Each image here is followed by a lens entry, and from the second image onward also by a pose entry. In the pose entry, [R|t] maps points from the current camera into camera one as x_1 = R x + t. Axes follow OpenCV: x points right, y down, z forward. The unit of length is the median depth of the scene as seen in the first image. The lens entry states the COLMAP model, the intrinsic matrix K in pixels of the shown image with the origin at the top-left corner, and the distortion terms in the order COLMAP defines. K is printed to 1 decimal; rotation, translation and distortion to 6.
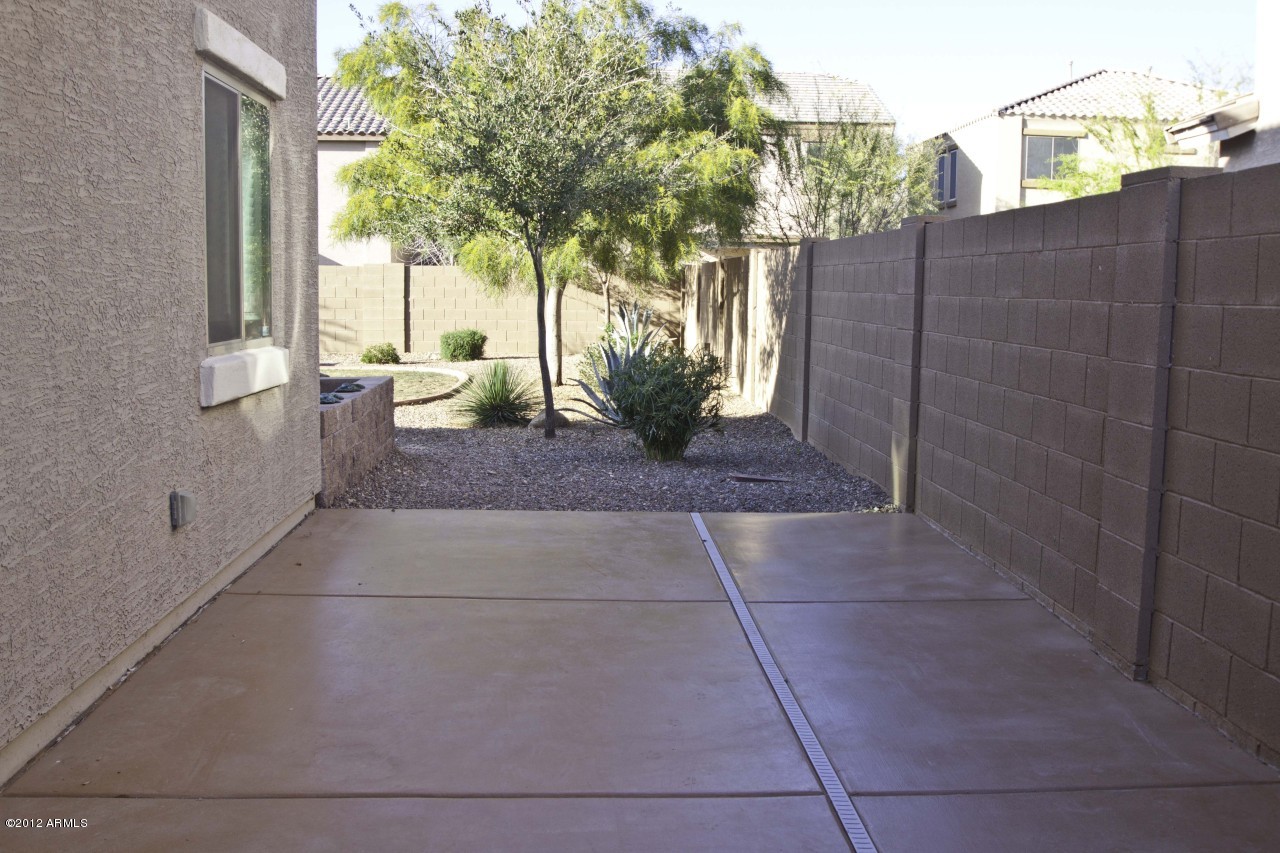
lens RADIAL K [[1163.8, 0, 640.0], [0, 1163.8, 426.5], [0, 0, 1]] dist [-0.002092, -0.002265]
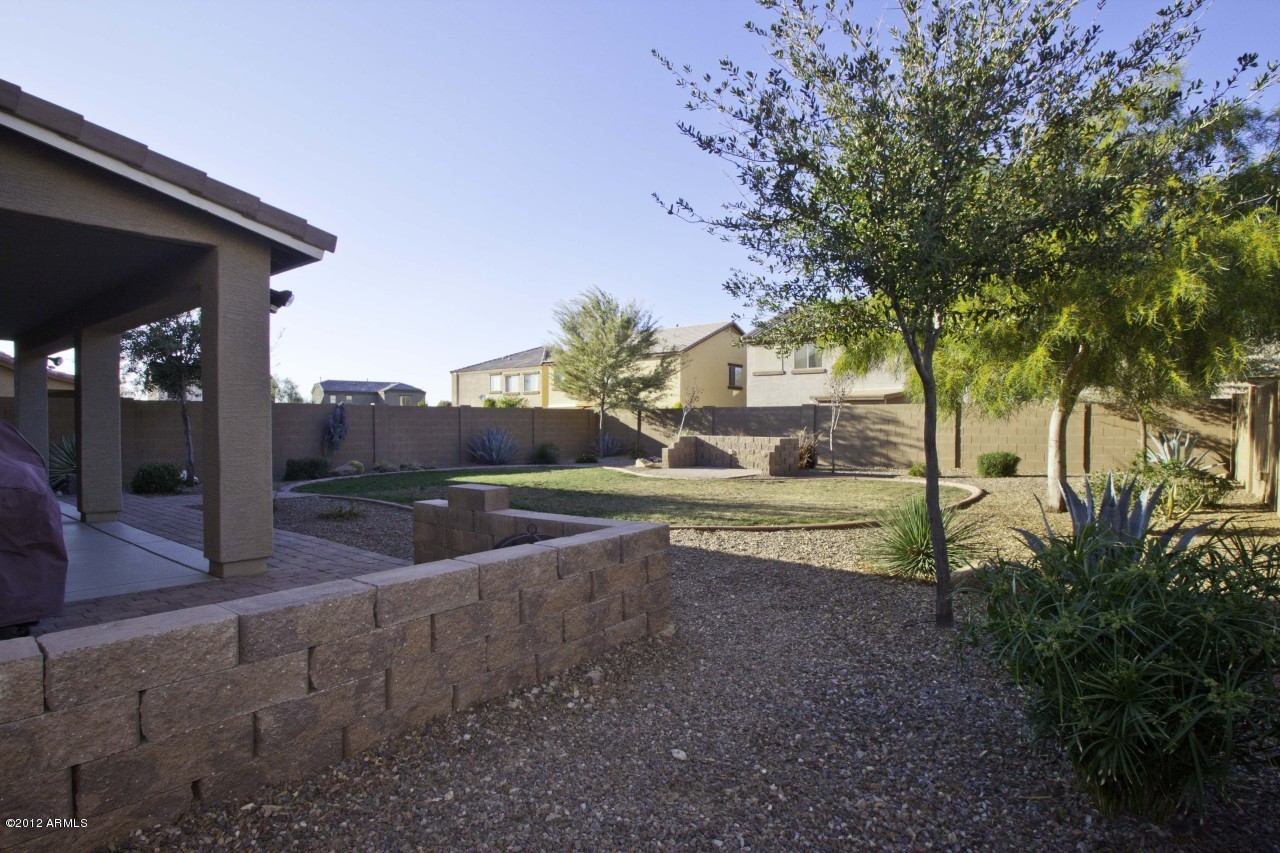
lens RADIAL K [[629.4, 0, 640.0], [0, 629.4, 426.5], [0, 0, 1]] dist [-0.000349, -0.000532]
pose [[0.742224, -0.017298, -0.669929, 0.016230], [-0.061204, 0.993739, -0.093467, -0.024289], [0.667351, 0.110376, 0.736519, 0.249264]]
